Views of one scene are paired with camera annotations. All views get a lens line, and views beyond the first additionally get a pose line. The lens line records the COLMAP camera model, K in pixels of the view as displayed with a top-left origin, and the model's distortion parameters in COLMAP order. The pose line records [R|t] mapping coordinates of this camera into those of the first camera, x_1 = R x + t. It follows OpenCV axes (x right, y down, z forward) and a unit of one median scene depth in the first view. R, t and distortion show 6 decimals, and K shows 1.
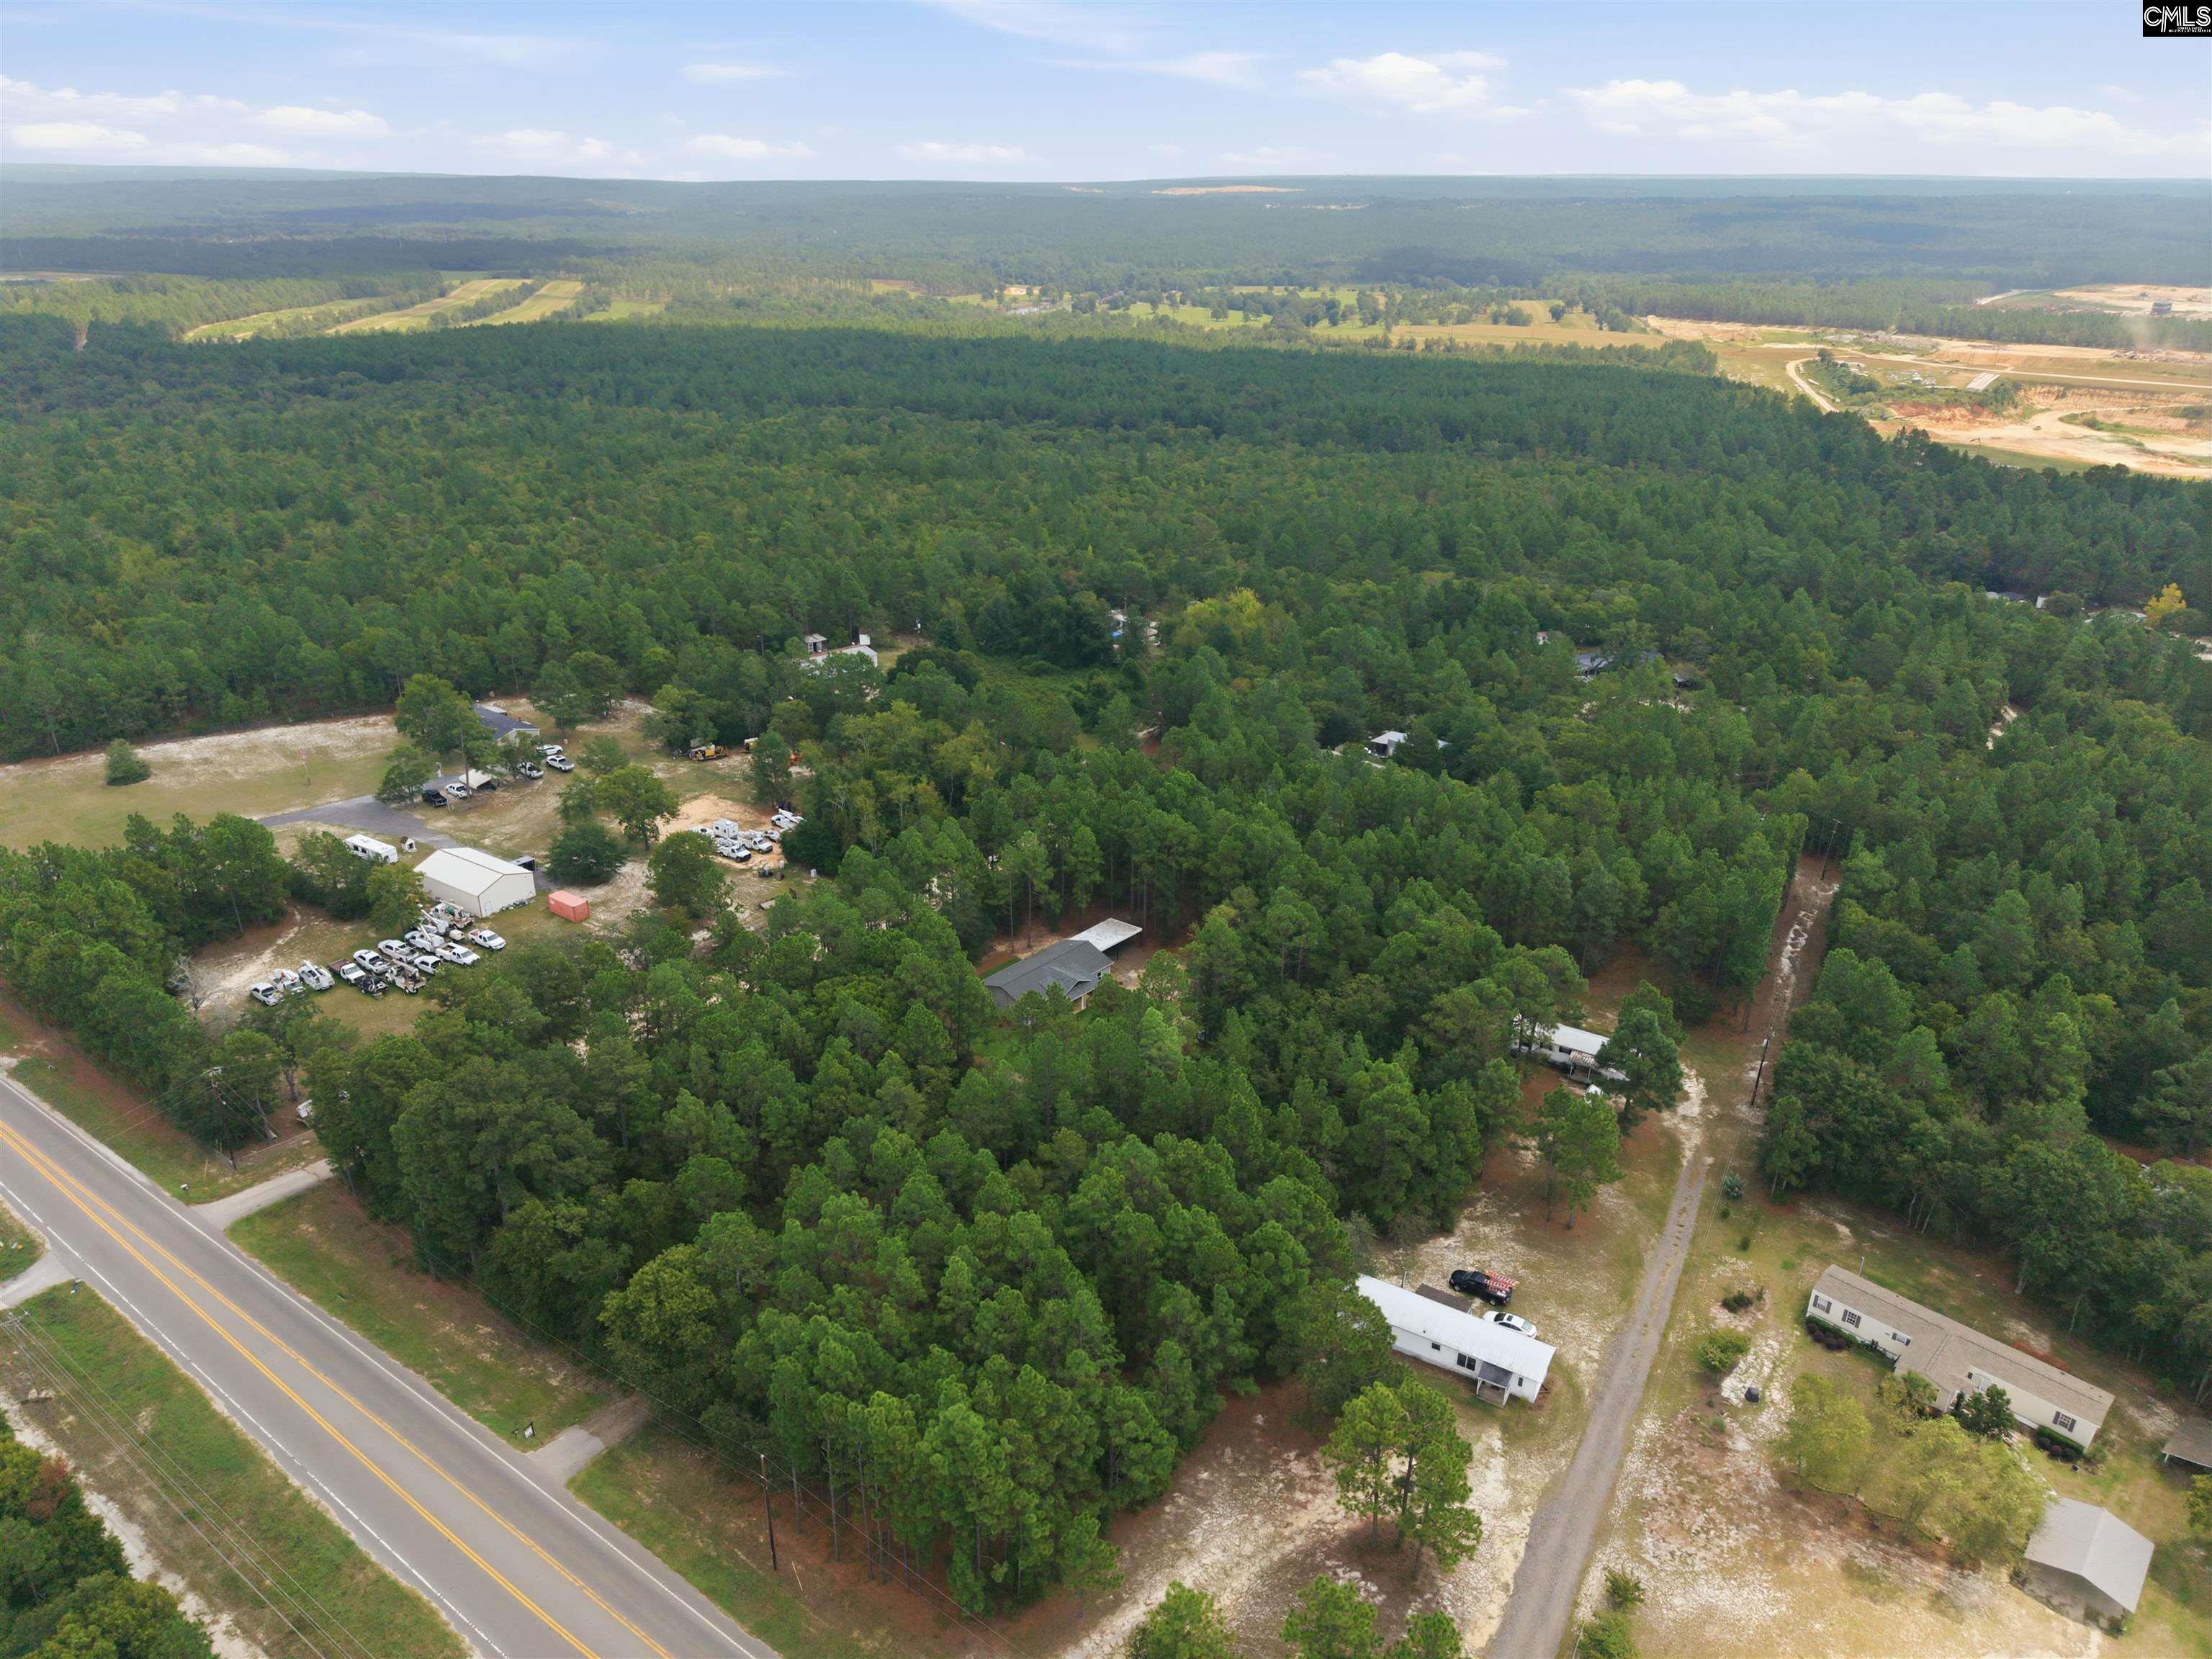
lens RADIAL K [[1483.6, 0, 1106.0], [0, 1483.6, 829.5], [0, 0, 1]] dist [0.012529, -0.002827]
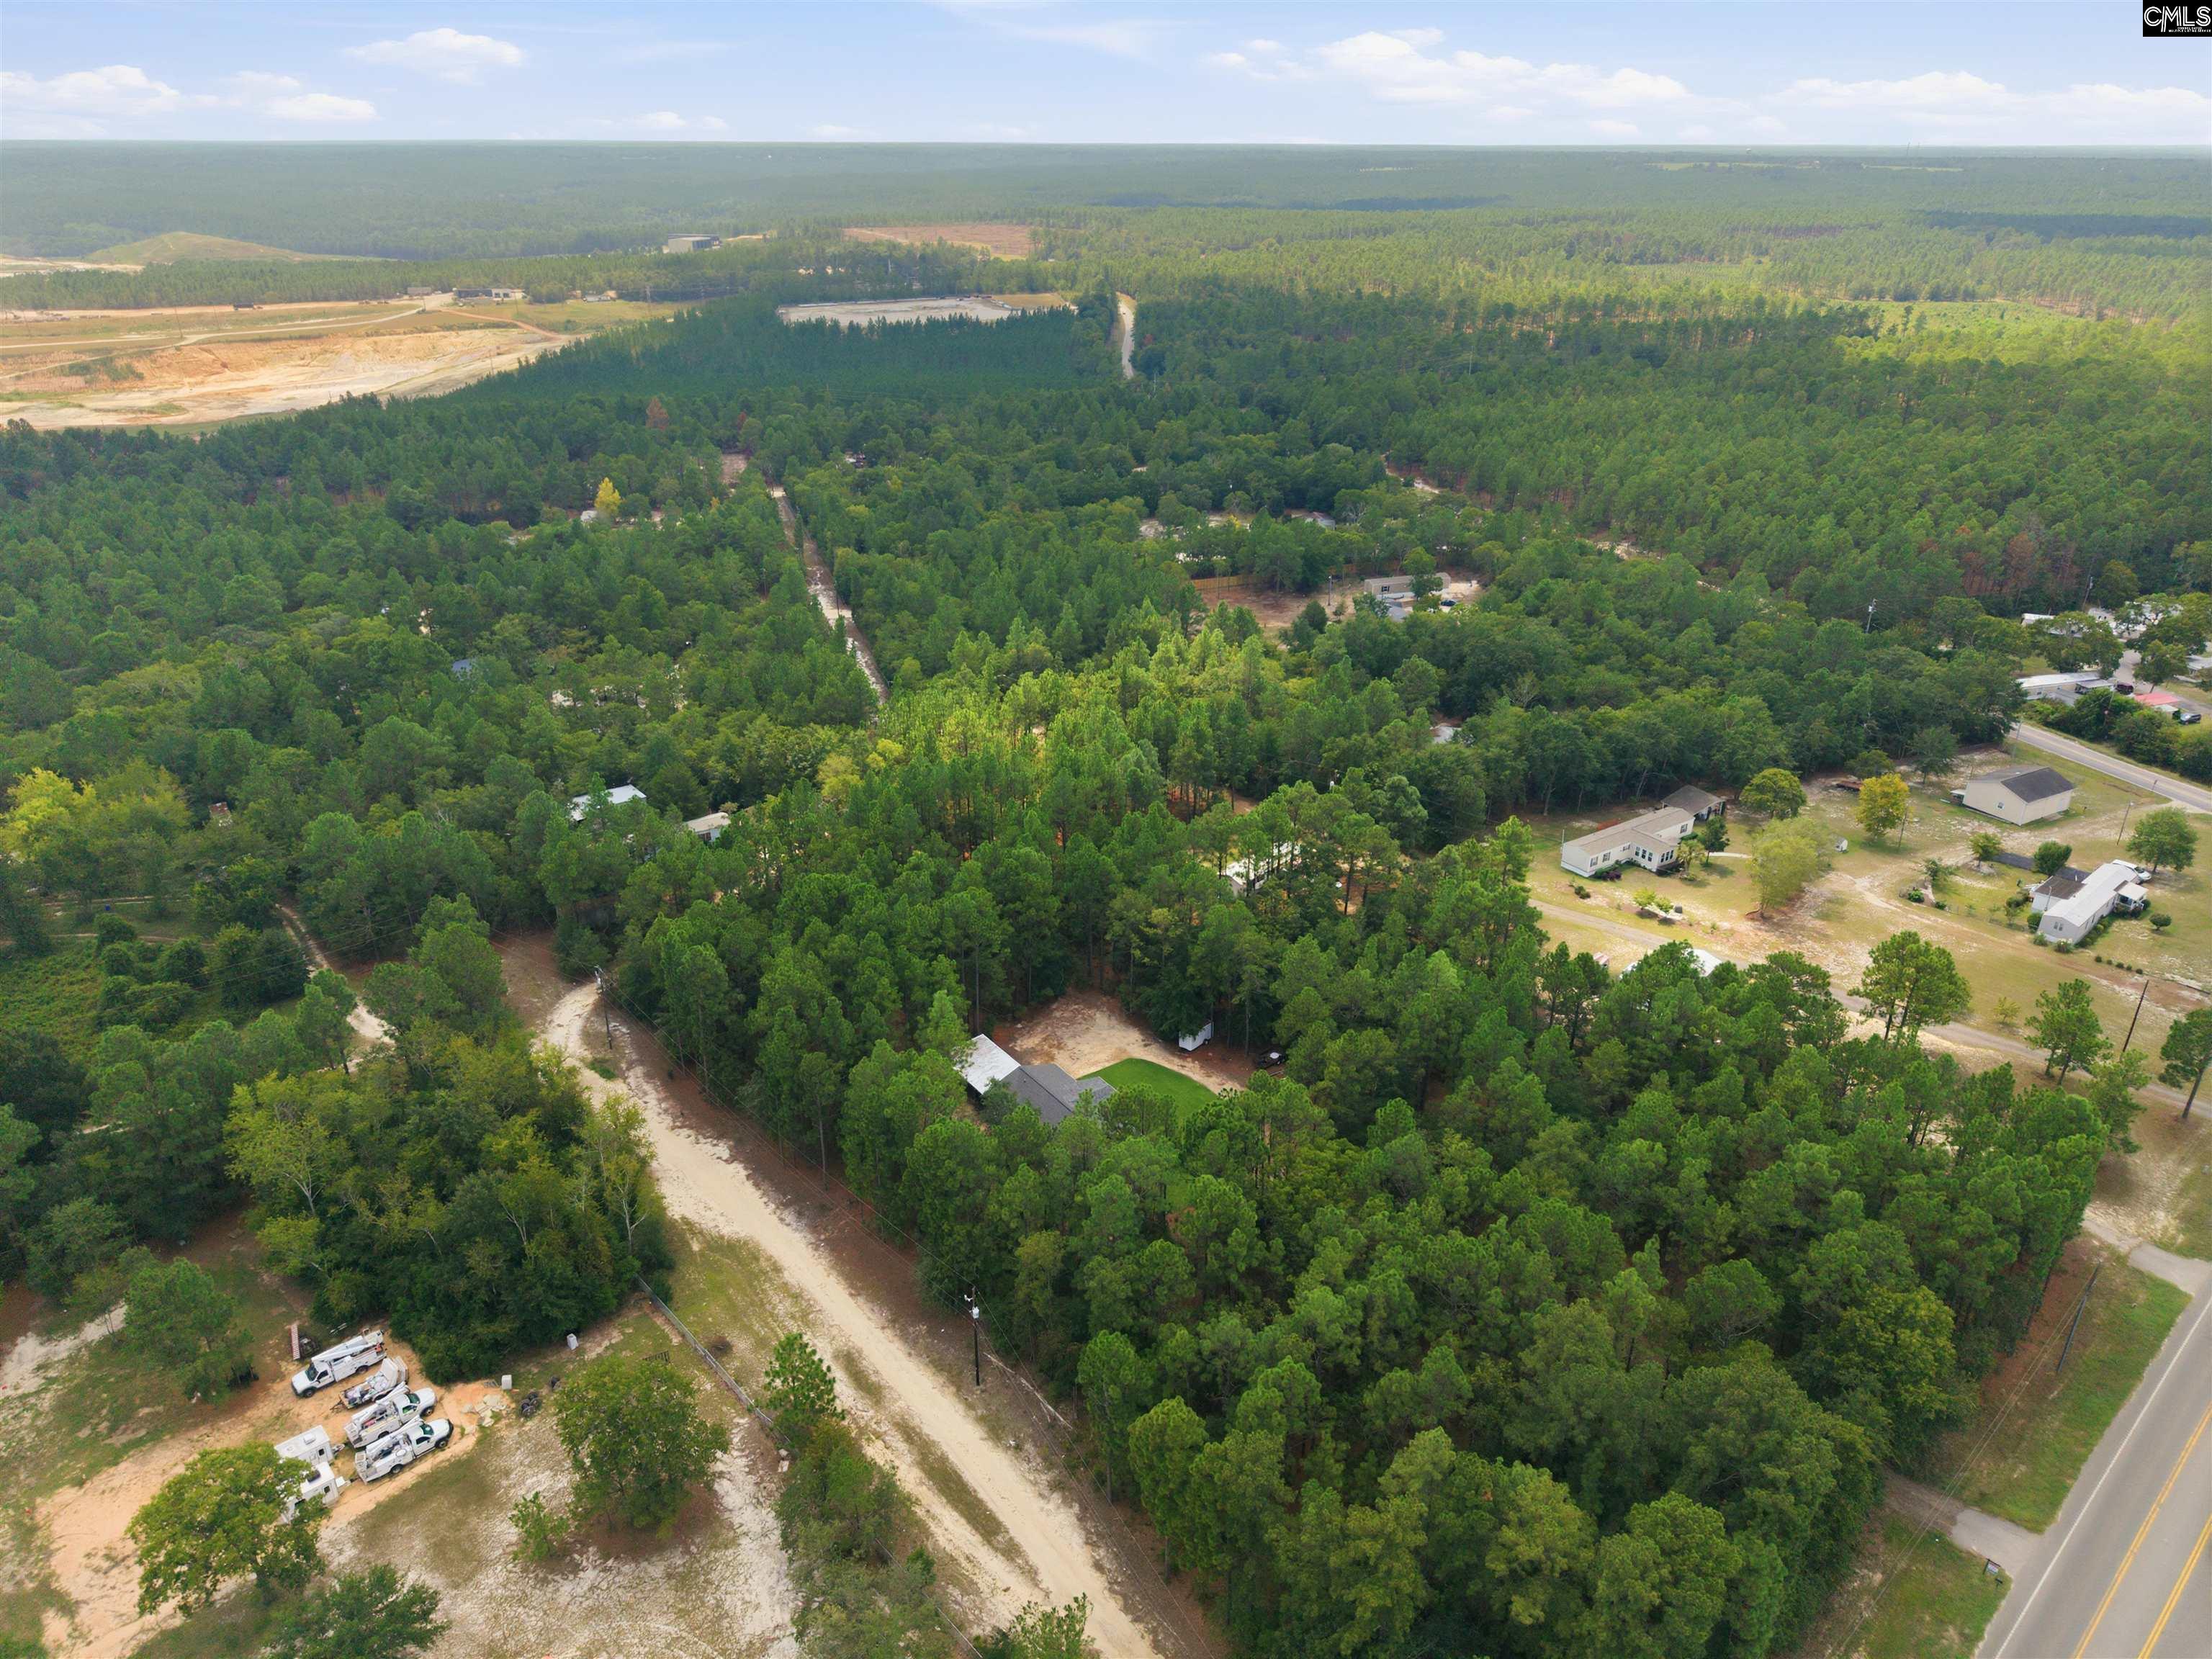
lens RADIAL K [[1483.5, 0, 1101.0], [0, 1483.5, 817.5], [0, 0, 1]] dist [0.023550, -0.002841]
pose [[0.205084, -0.417579, 0.885194, -0.139279], [0.403397, 0.860090, 0.312276, -0.058576], [-0.891746, 0.293041, 0.344841, 0.132007]]
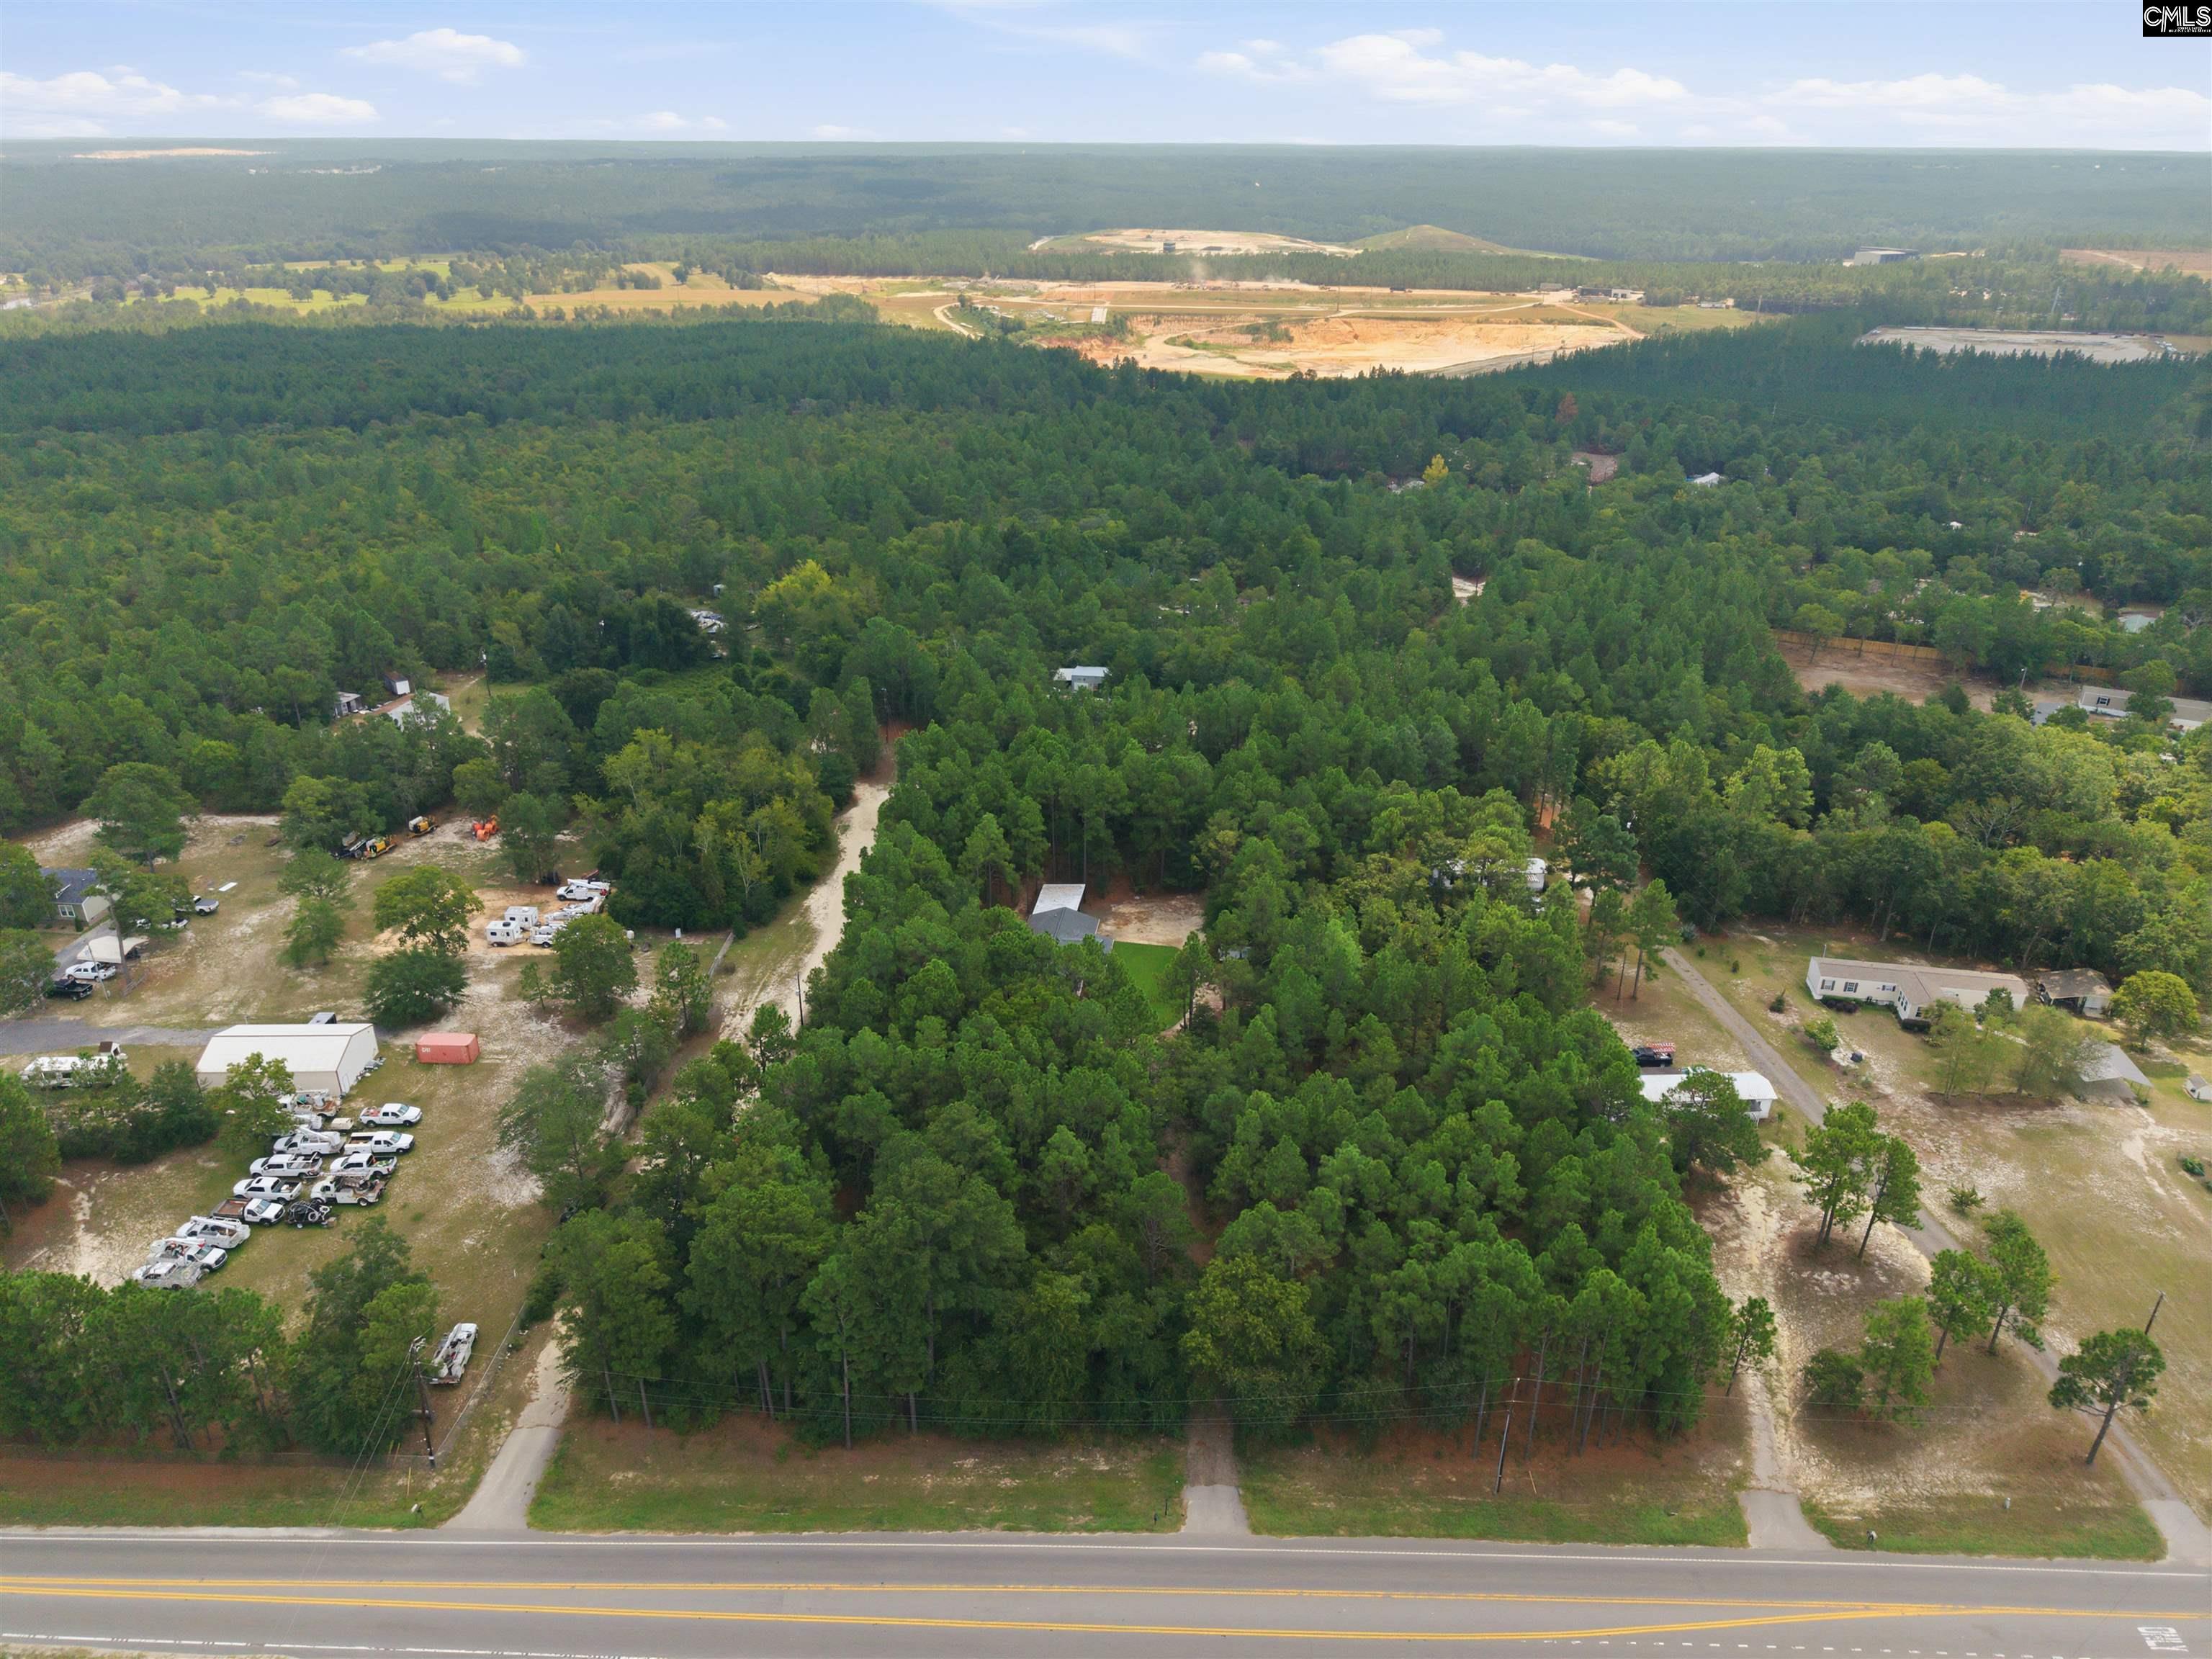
lens RADIAL K [[1483.6, 0, 1106.0], [0, 1483.6, 829.5], [0, 0, 1]] dist [0.012529, -0.002827]
pose [[0.824736, -0.241477, 0.511370, -0.100108], [0.230430, 0.969275, 0.086071, -0.011109], [-0.516443, 0.046849, 0.855039, 0.028176]]
